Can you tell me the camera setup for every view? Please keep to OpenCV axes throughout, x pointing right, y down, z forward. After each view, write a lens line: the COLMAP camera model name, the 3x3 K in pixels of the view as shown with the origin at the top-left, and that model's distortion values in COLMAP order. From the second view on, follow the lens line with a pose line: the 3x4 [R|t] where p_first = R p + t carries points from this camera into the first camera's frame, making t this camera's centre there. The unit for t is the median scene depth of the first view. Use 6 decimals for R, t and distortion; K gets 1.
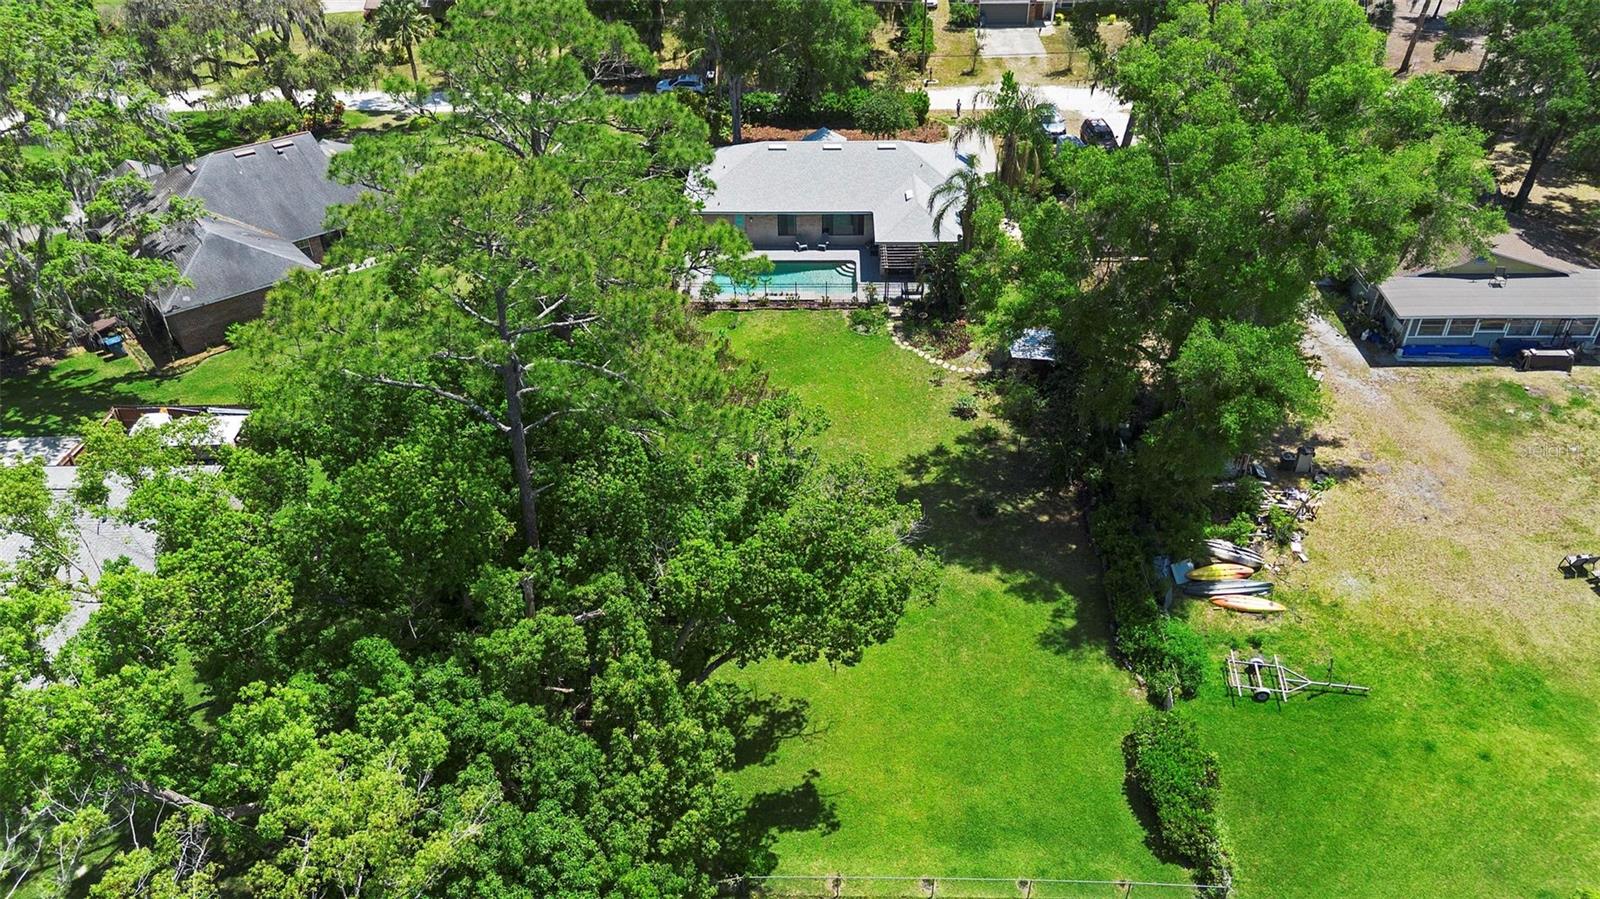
lens RADIAL K [[1128.4, 0, 800.0], [0, 1128.4, 449.5], [0, 0, 1]] dist [0.081081, -0.089345]
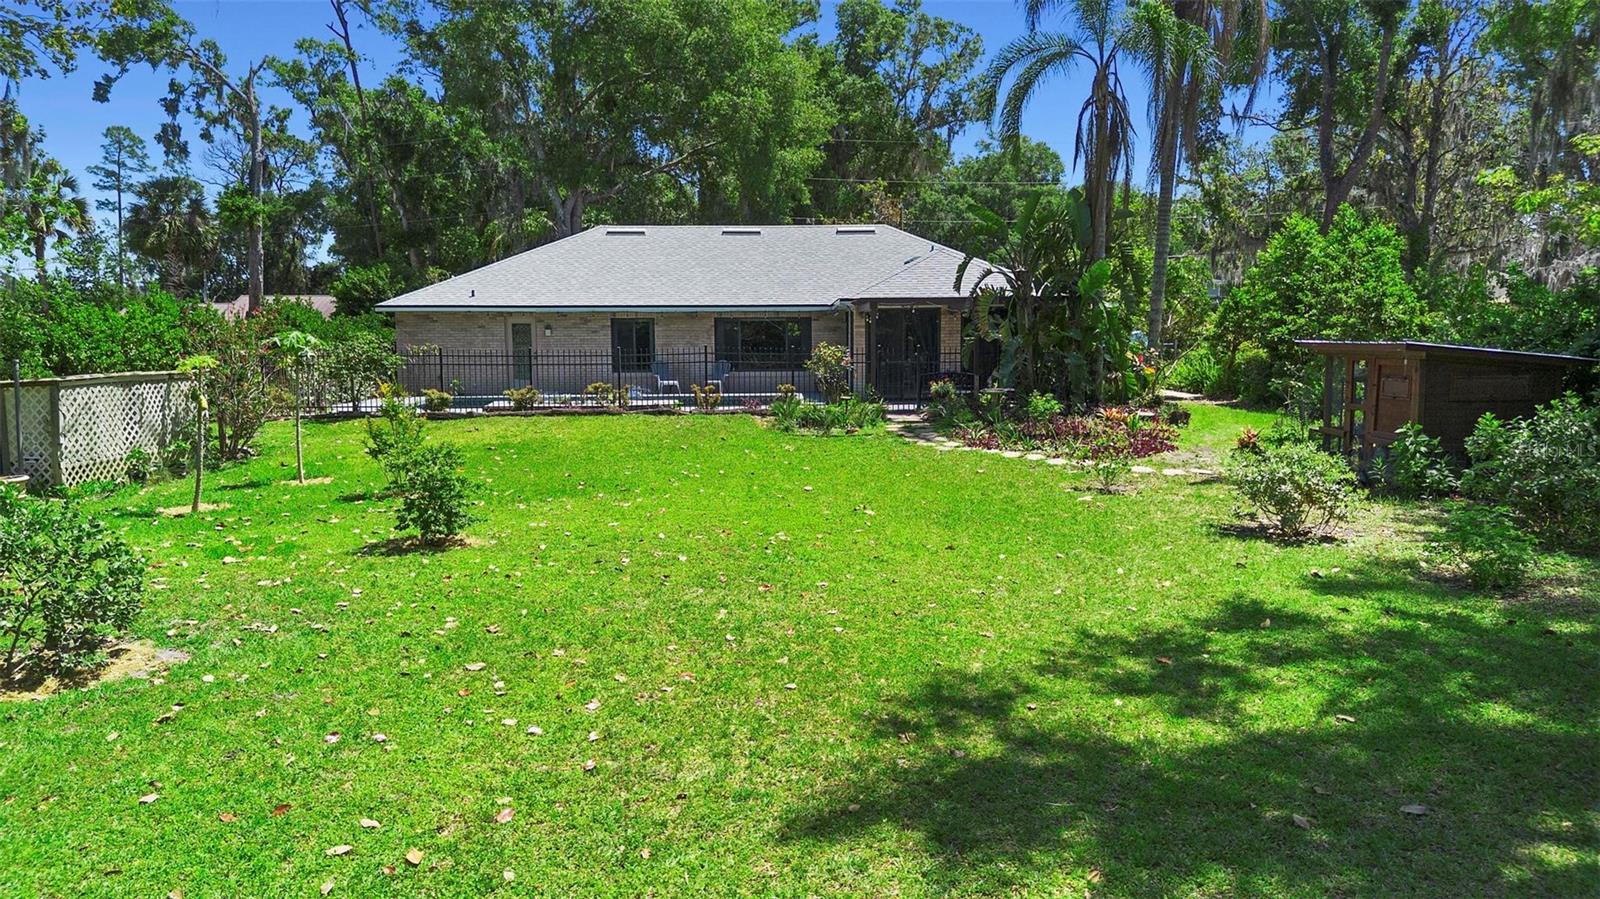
lens RADIAL K [[1130.4, 0, 802.1], [0, 1130.4, 444.5], [0, 0, 1]] dist [0.083204, -0.098482]
pose [[0.999312, 0.000450, 0.037089, 0.056108], [0.018039, 0.867813, -0.496564, 0.075023], [-0.032410, 0.496891, 0.867208, 0.979474]]
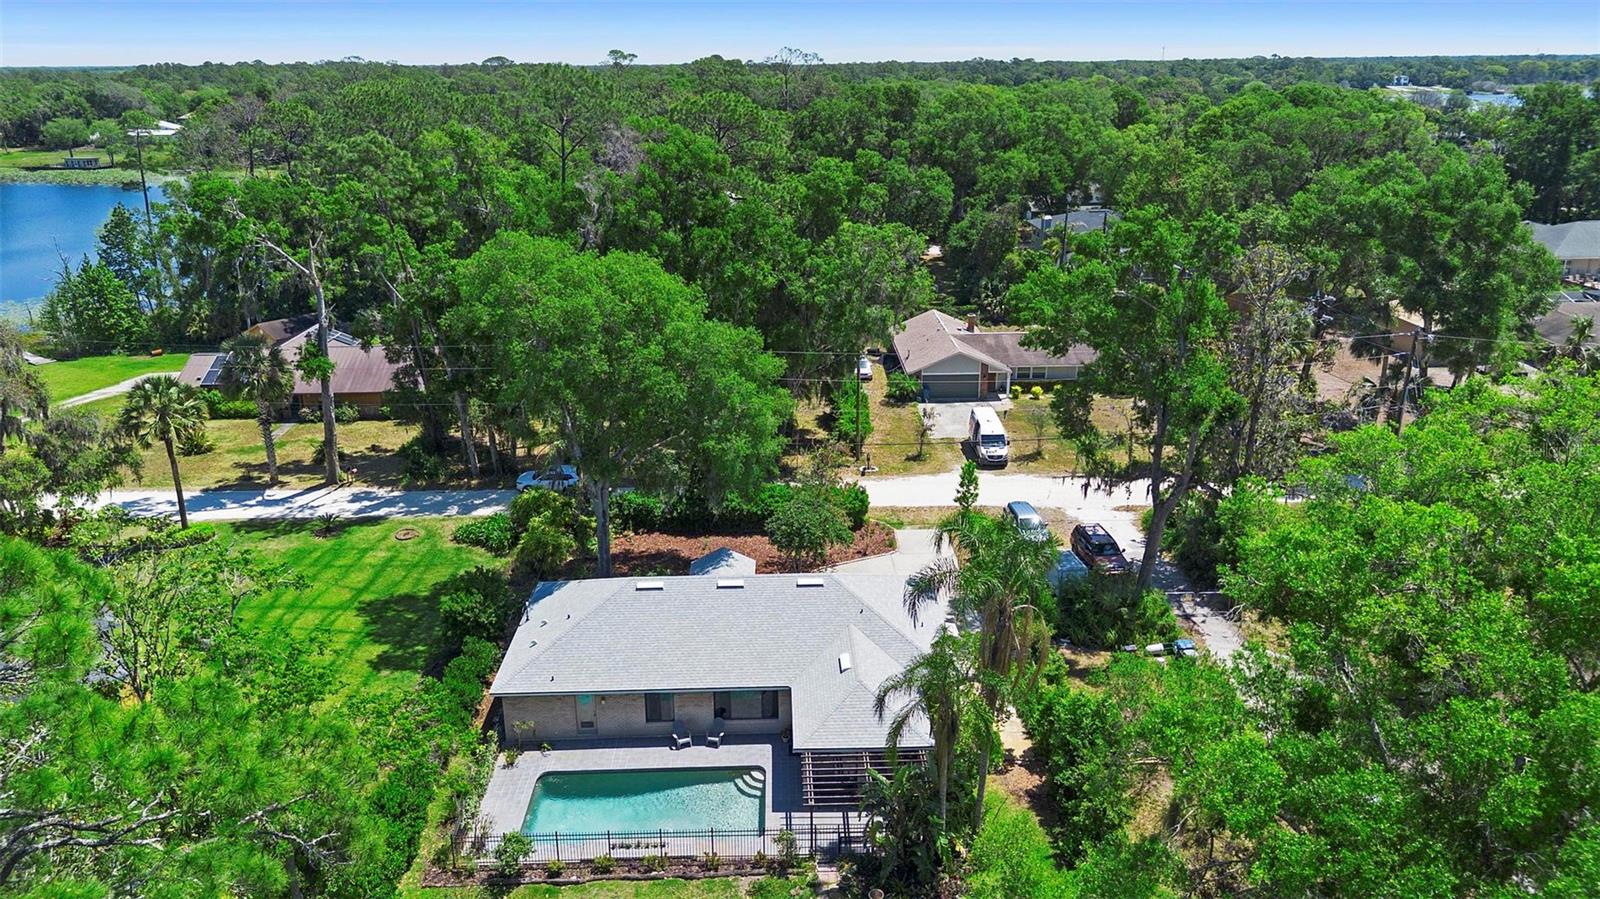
lens RADIAL K [[1130.4, 0, 802.1], [0, 1130.4, 444.5], [0, 0, 1]] dist [0.083204, -0.098482]
pose [[0.998647, -0.010663, 0.050903, 0.058782], [0.025092, 0.956091, -0.291995, -0.228859], [-0.045554, 0.292877, 0.955064, 0.503035]]
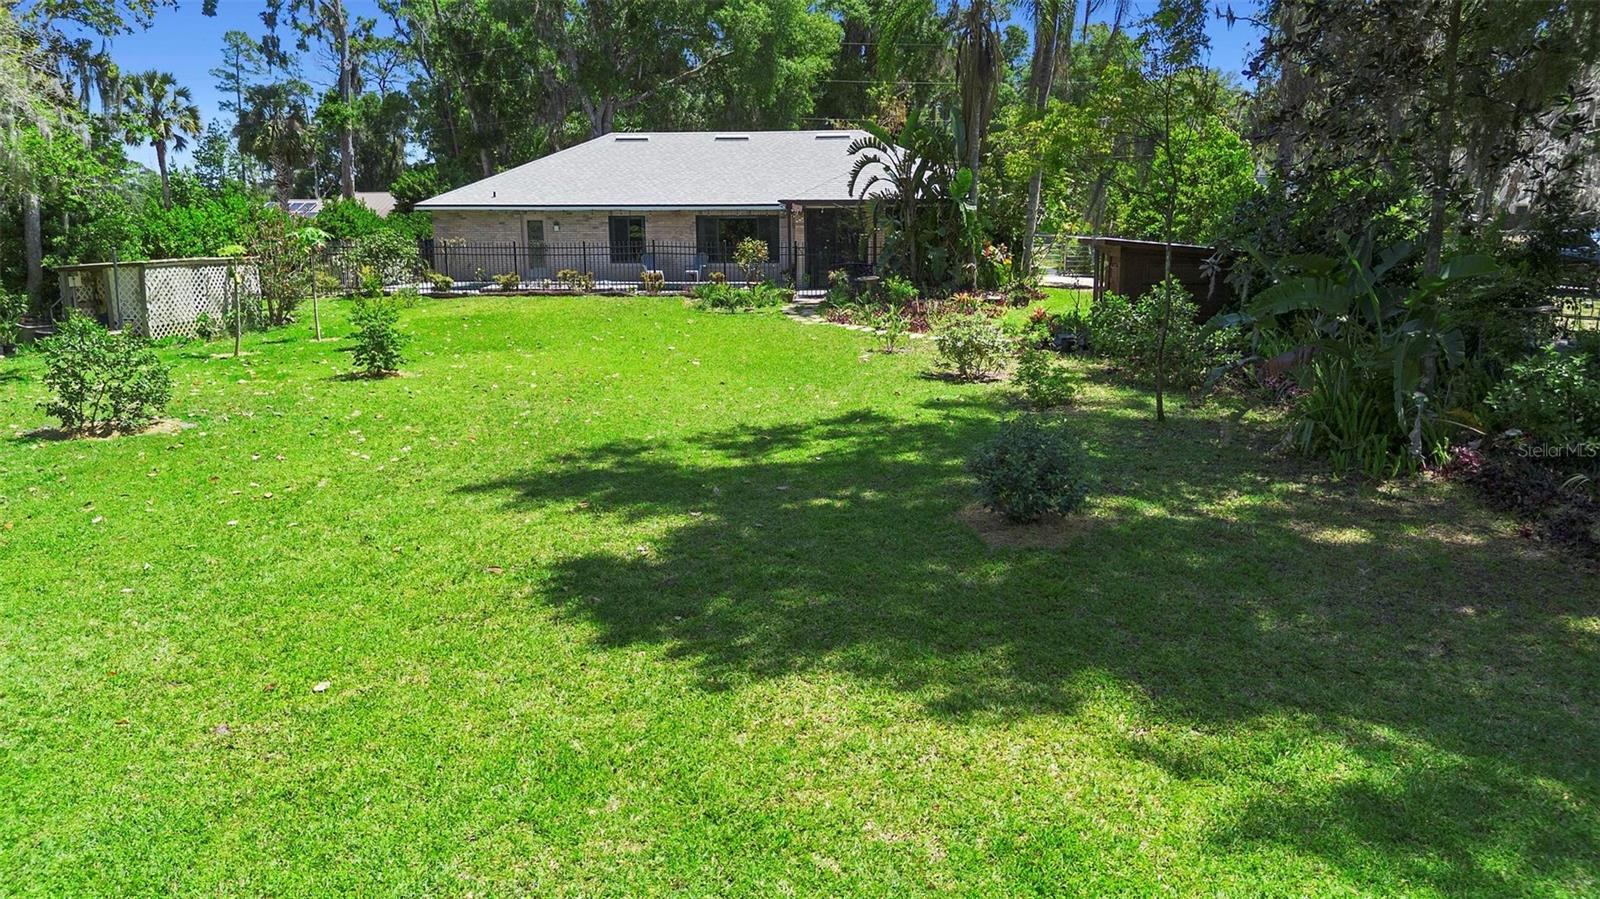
lens RADIAL K [[1130.4, 0, 802.1], [0, 1130.4, 444.5], [0, 0, 1]] dist [0.083204, -0.098482]
pose [[0.998177, 0.016022, -0.058196, 0.147797], [-0.038765, 0.909183, -0.414589, 0.139416], [0.046268, 0.416089, 0.908146, 0.885906]]
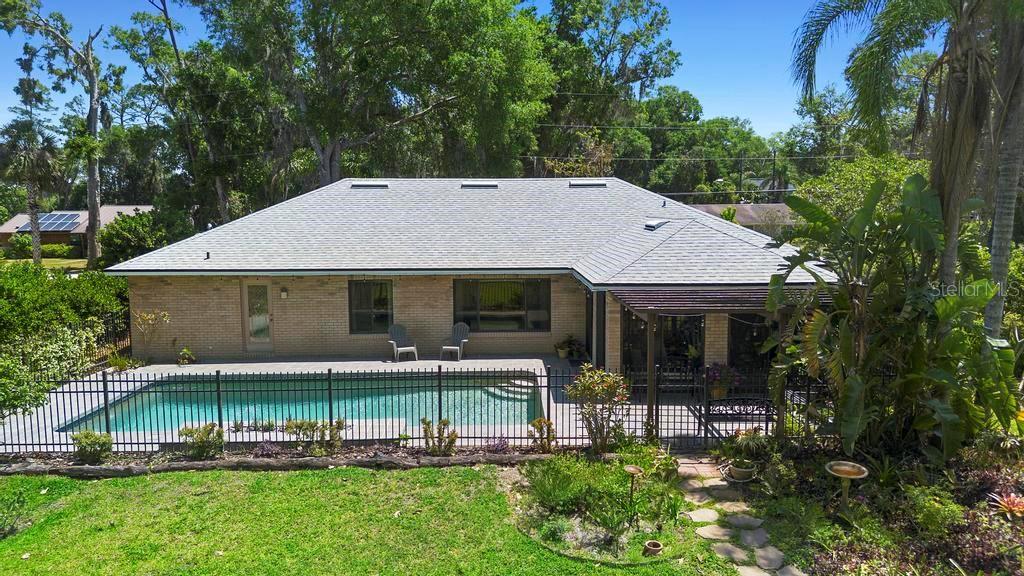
lens RADIAL K [[722.1, 0, 512.0], [0, 722.1, 288.0], [0, 0, 1]] dist [0.081081, -0.089345]
pose [[0.999321, 0.002385, 0.036756, 0.048152], [0.015901, 0.872188, -0.488913, -0.107218], [-0.033224, 0.489166, 0.871558, 1.152660]]
